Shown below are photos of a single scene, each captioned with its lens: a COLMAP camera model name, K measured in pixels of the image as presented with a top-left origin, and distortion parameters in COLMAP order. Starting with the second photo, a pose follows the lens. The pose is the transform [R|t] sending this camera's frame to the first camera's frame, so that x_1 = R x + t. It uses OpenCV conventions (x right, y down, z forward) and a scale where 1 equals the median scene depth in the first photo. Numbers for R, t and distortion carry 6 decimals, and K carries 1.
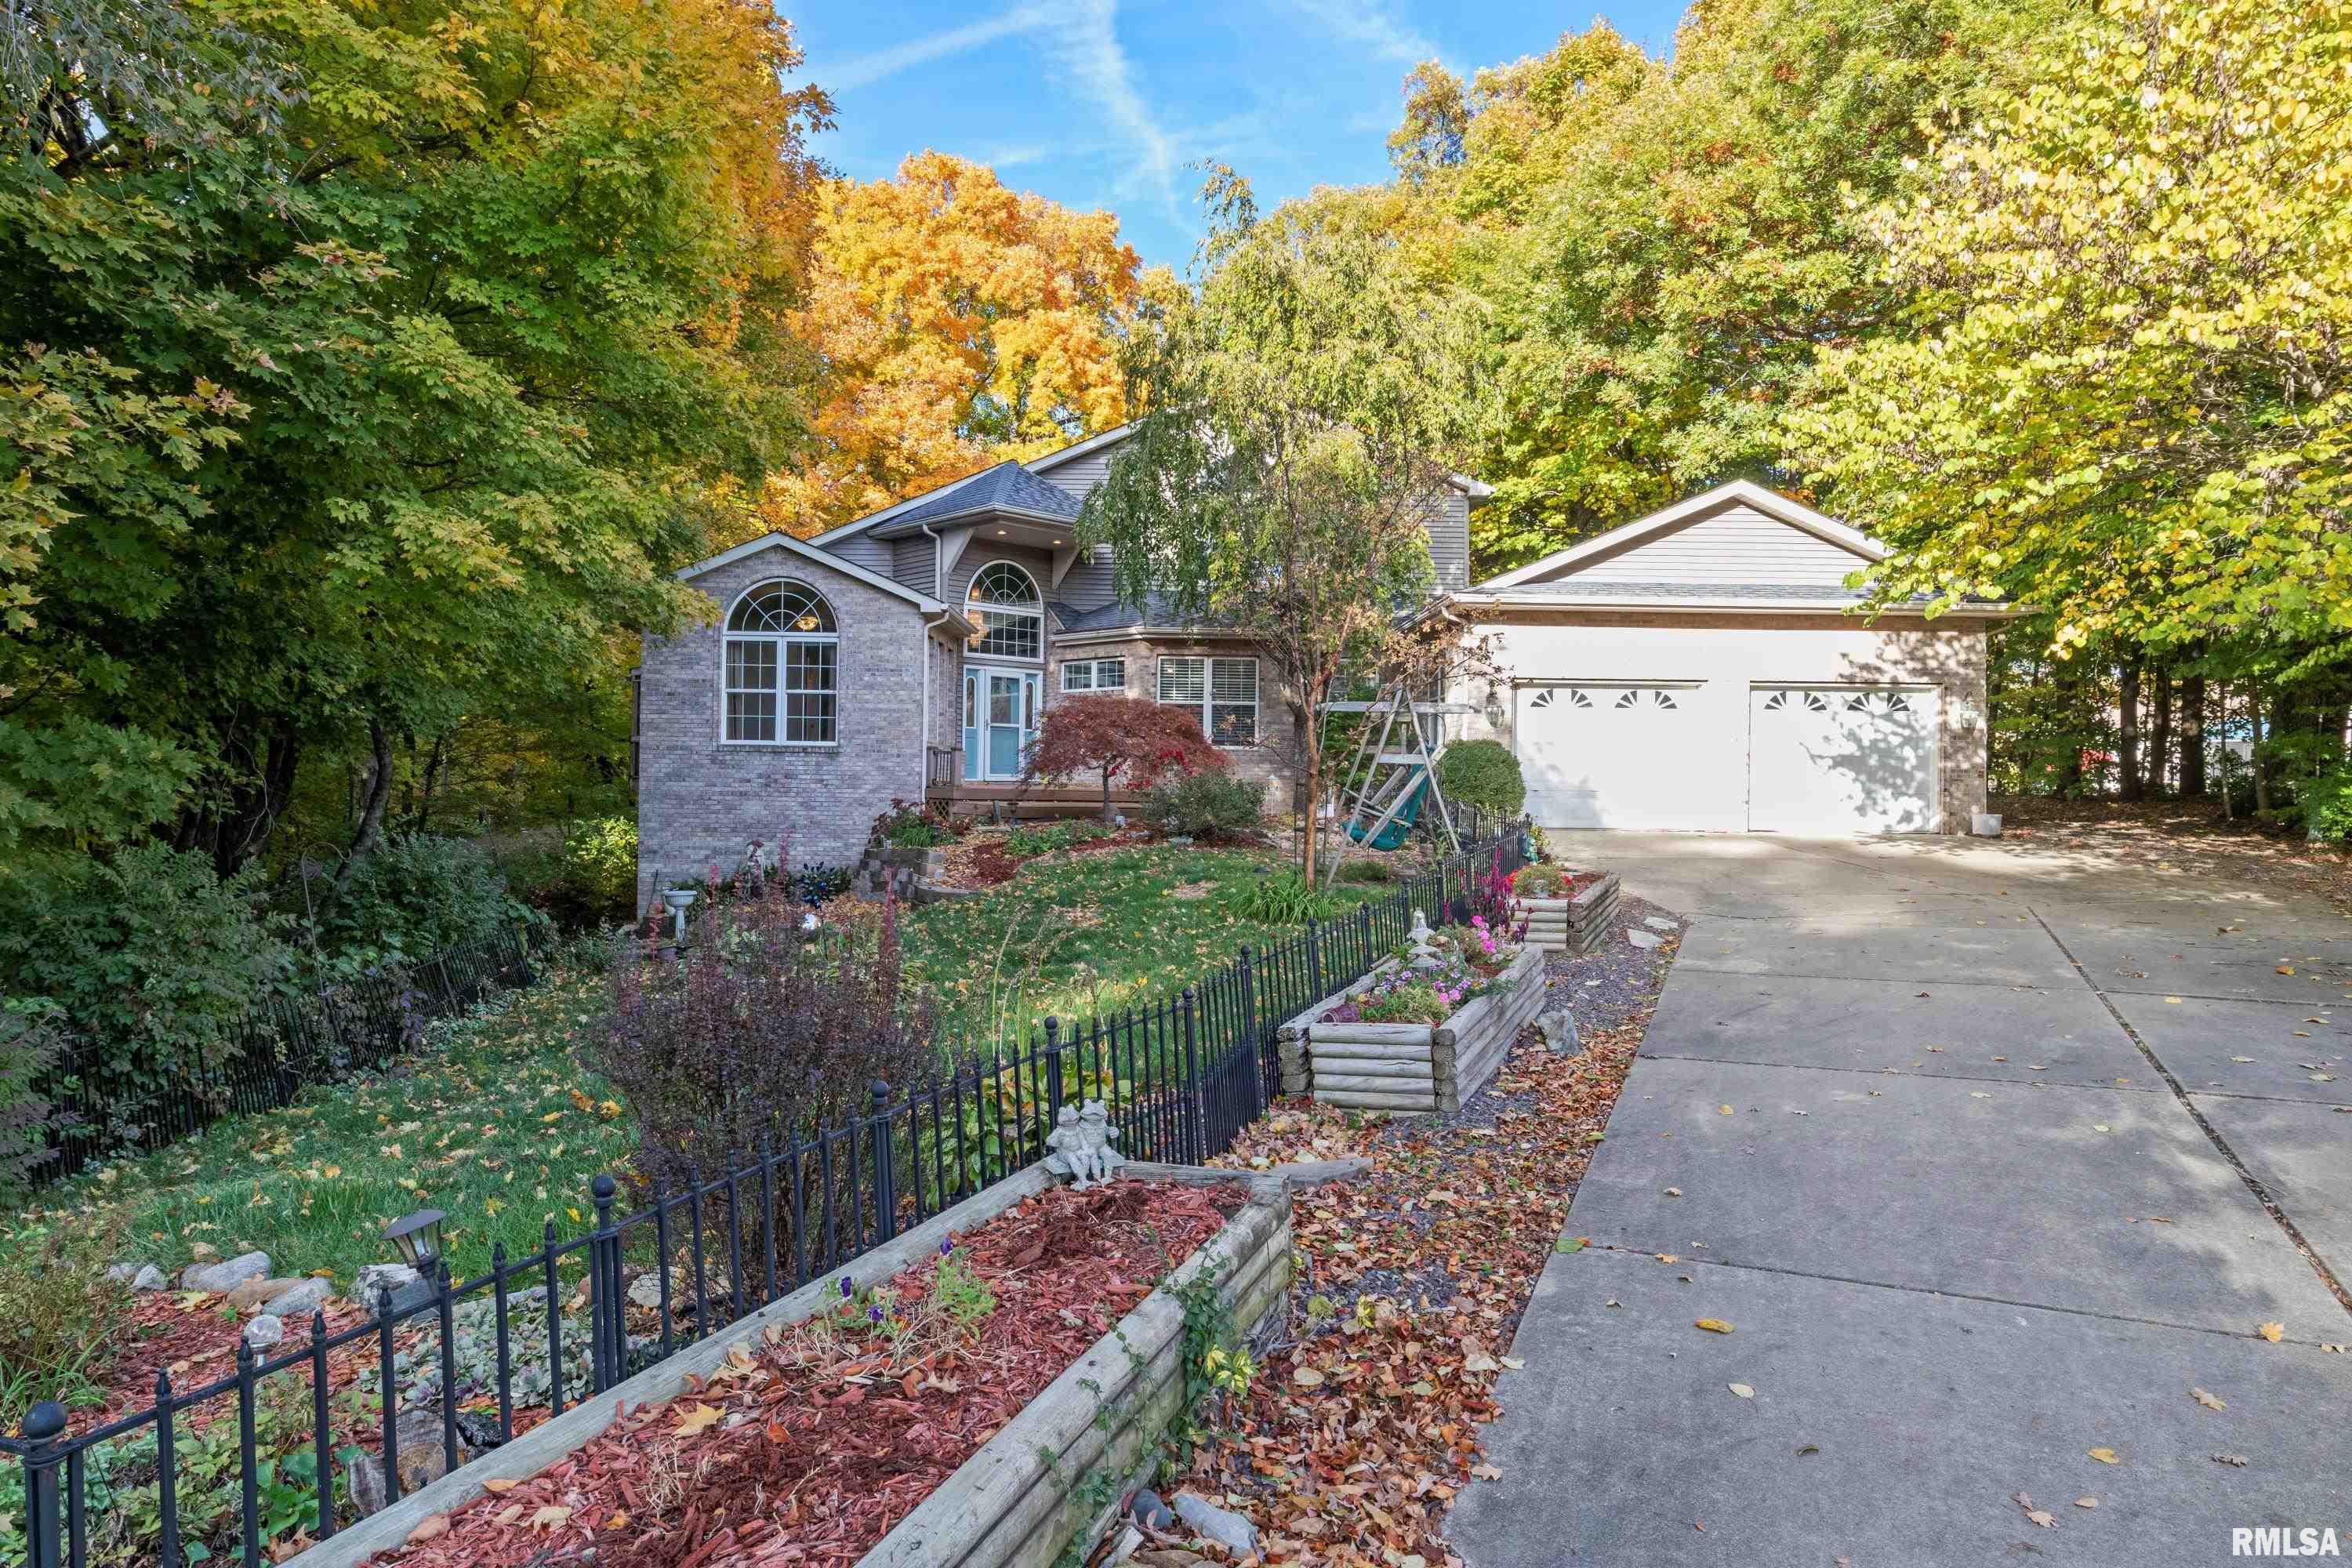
lens RADIAL K [[1418.7, 0, 1202.2], [0, 1418.7, 801.3], [0, 0, 1]] dist [-0.006258, -0.000608]
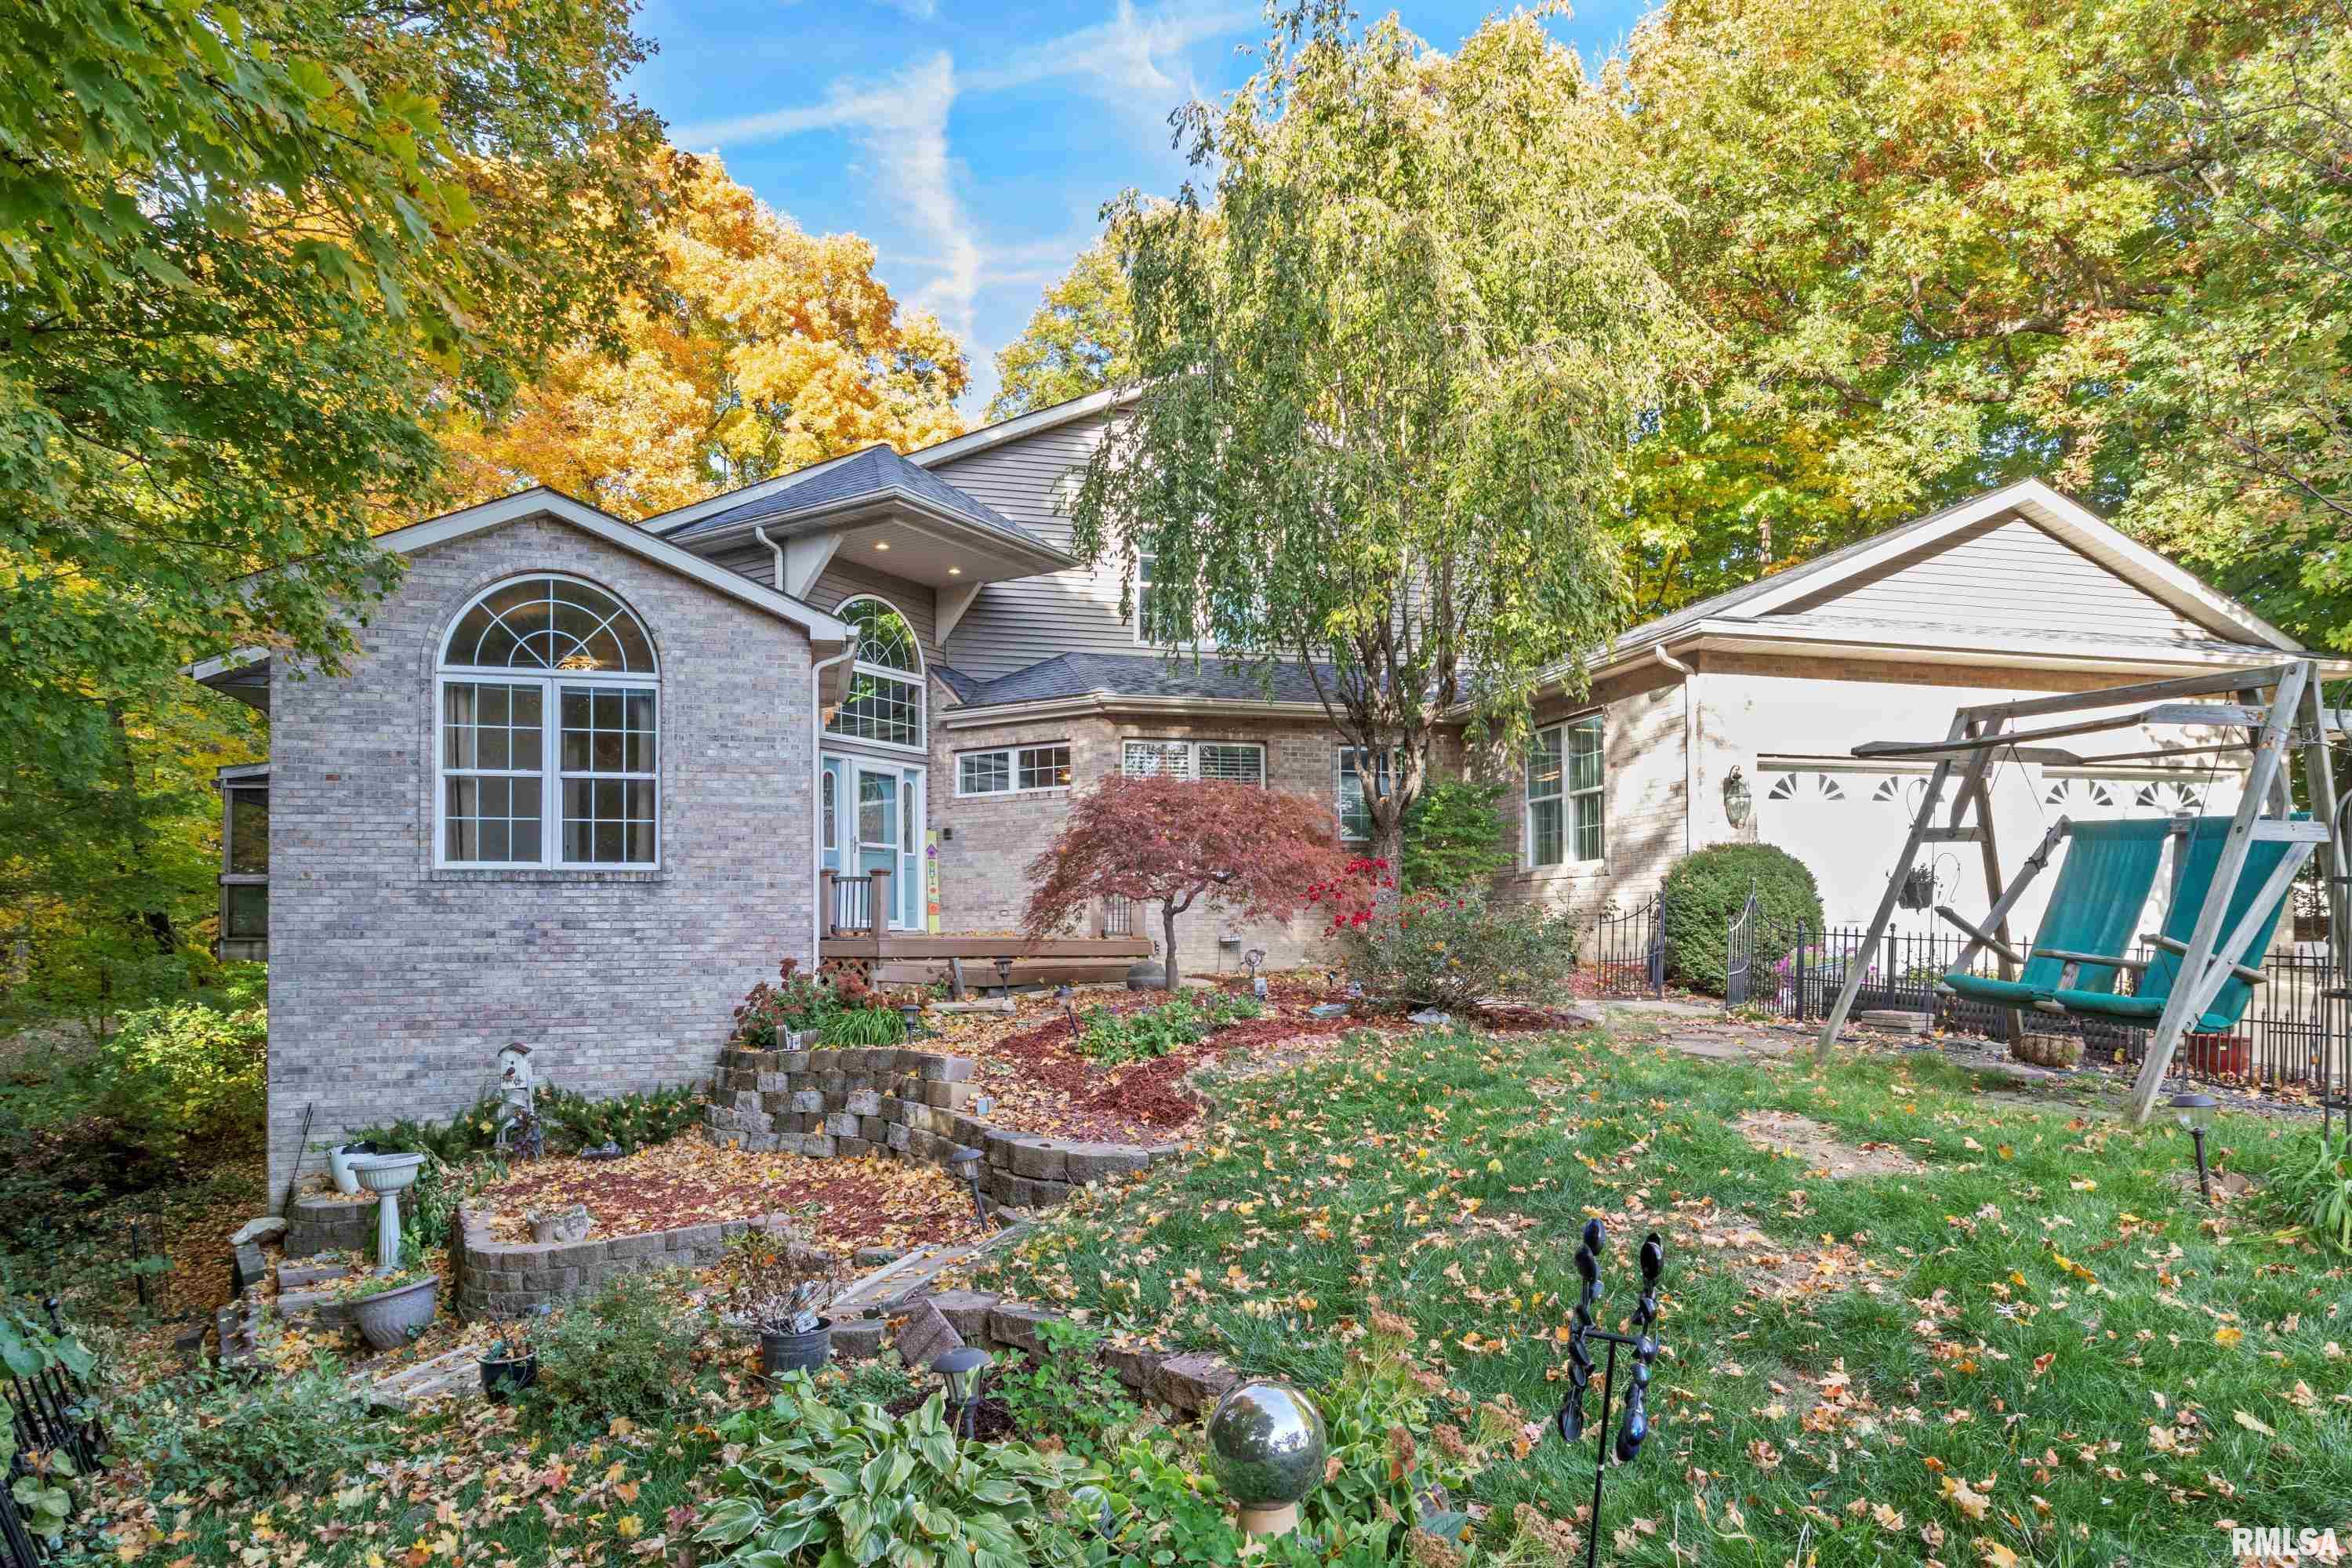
lens RADIAL K [[1396.9, 0, 1211.9], [0, 1396.9, 929.0], [0, 0, 1]] dist [-0.011594, -0.001025]
pose [[0.966188, -0.020556, 0.257017, -0.186683], [0.025633, 0.999537, -0.016419, -0.000278], [-0.256560, 0.022452, 0.966267, 0.398946]]
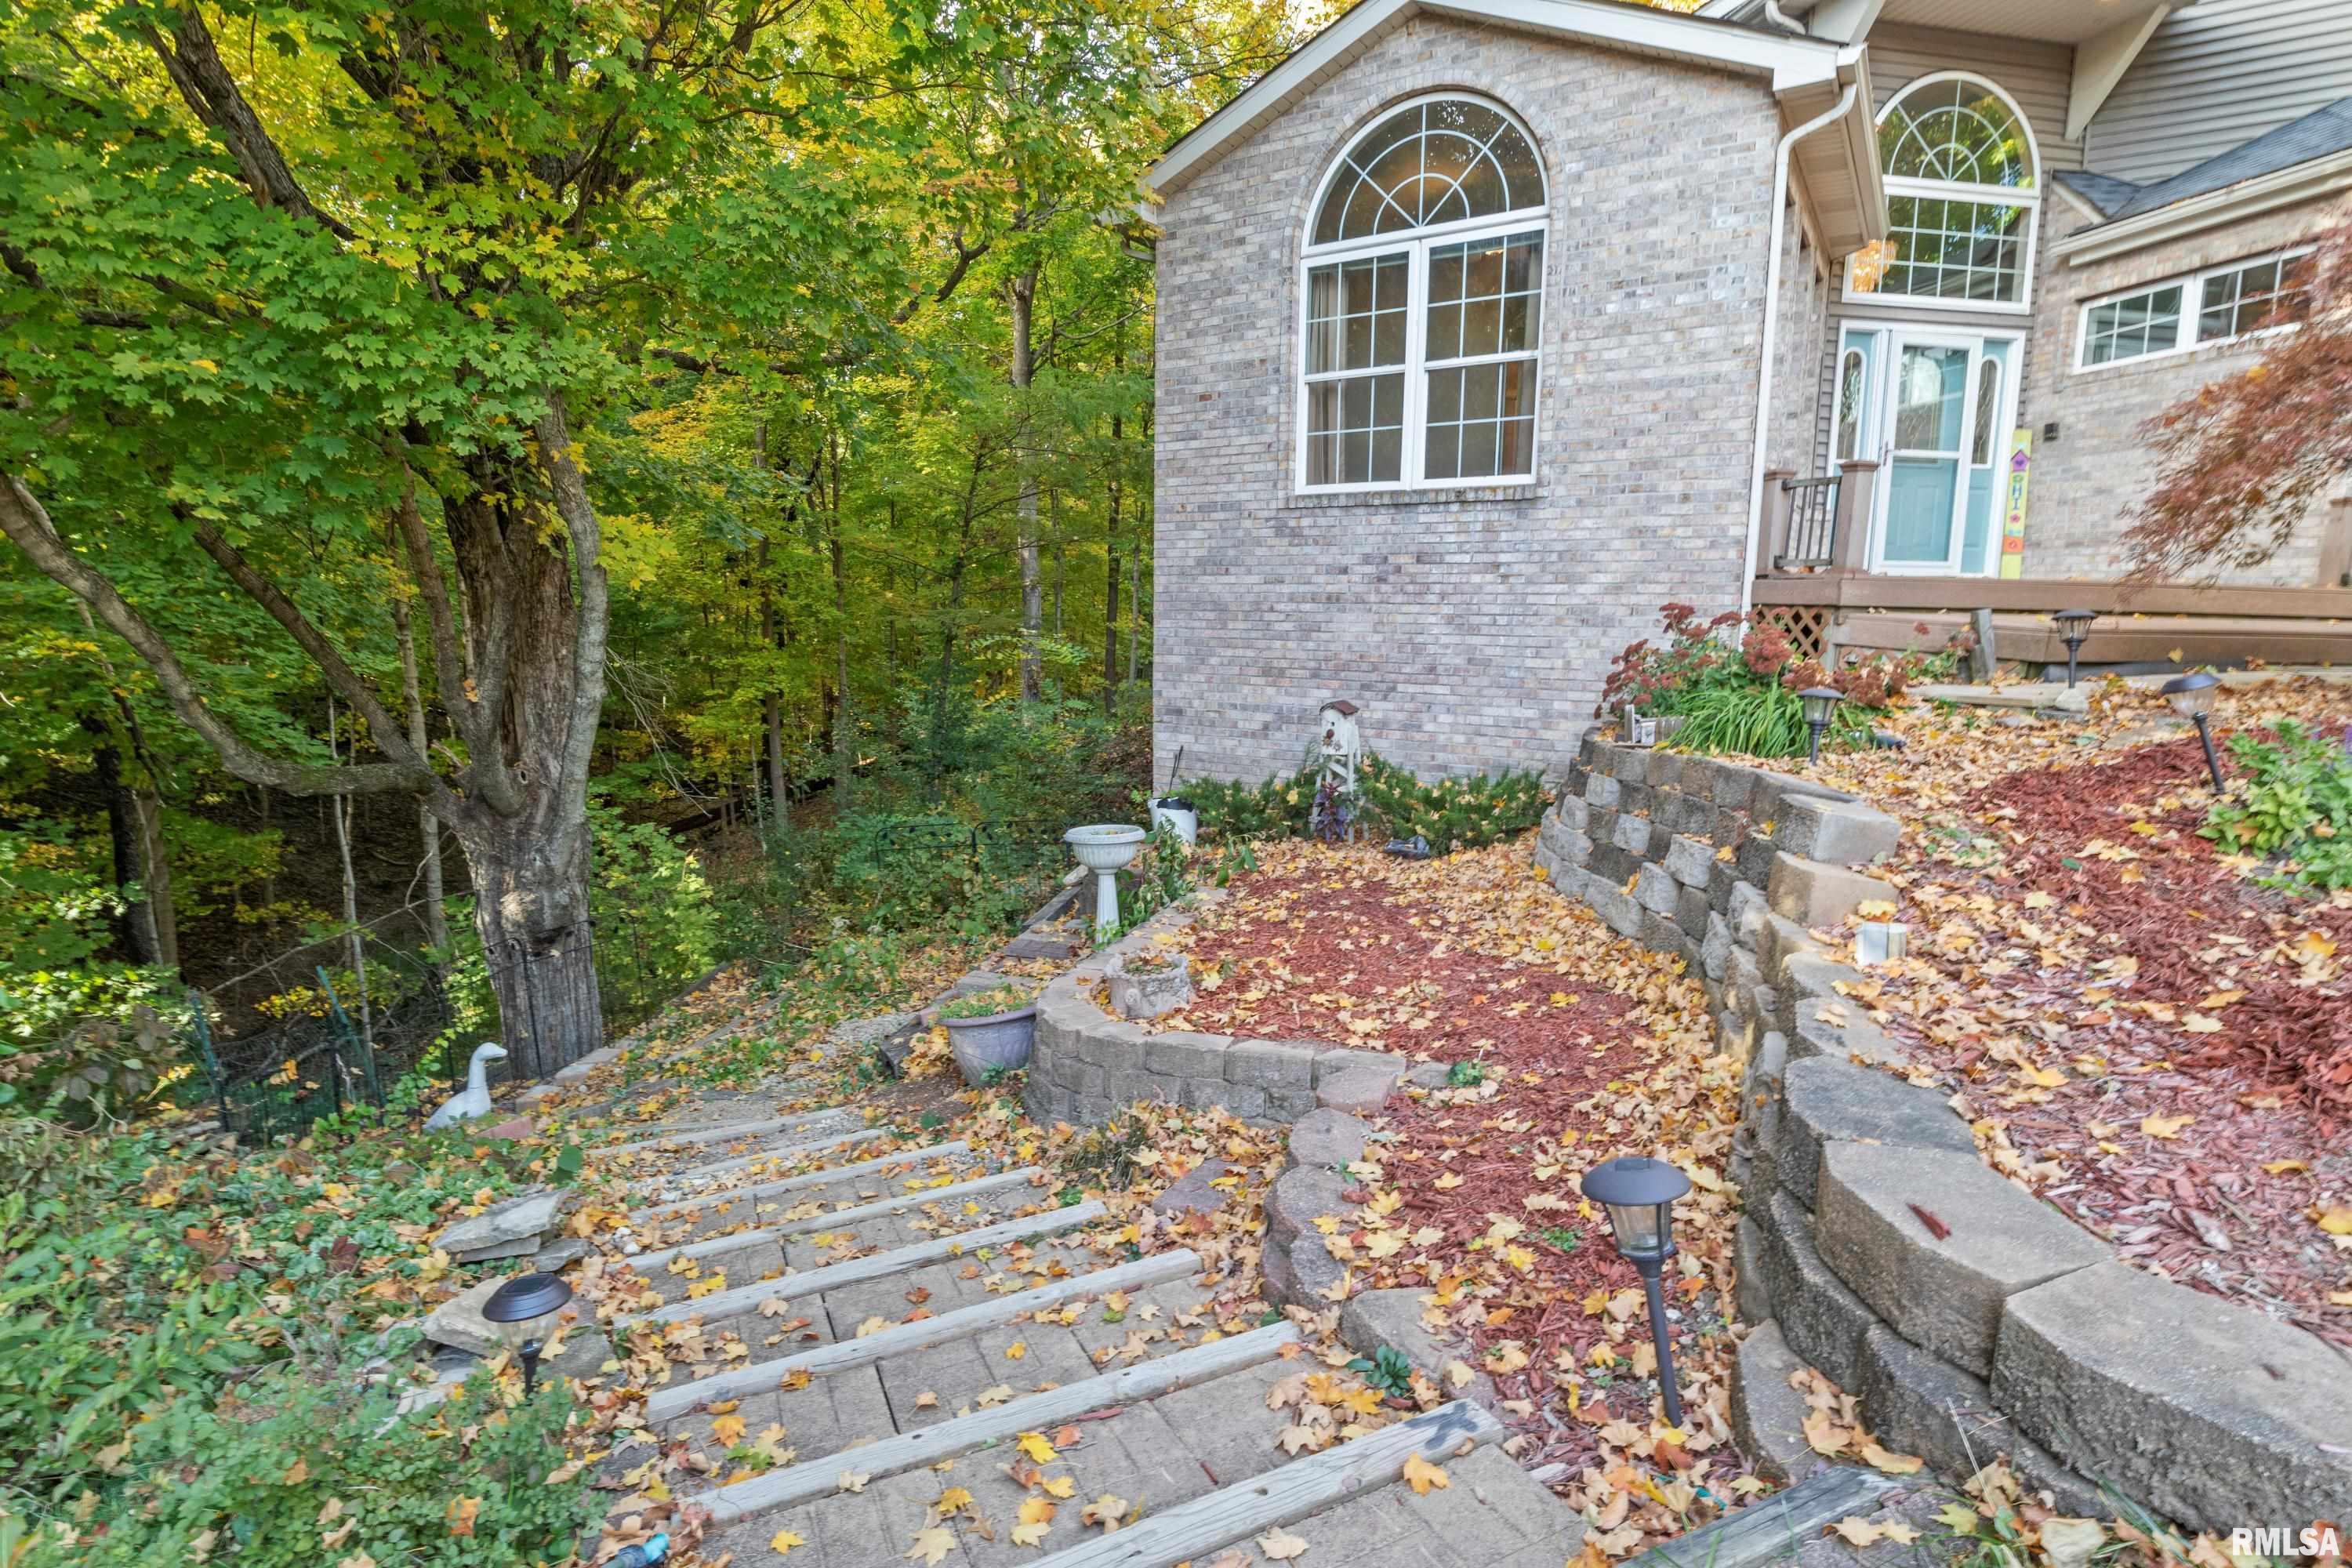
lens RADIAL K [[1175.0, 0, 1181.0], [0, 1175.0, 776.7], [0, 0, 1]] dist [-0.000445, -0.002010]
pose [[0.826183, 0.075503, -0.558319, -0.140444], [-0.005260, 0.991970, 0.126363, 0.004604], [0.563377, -0.101462, 0.819946, 0.638457]]
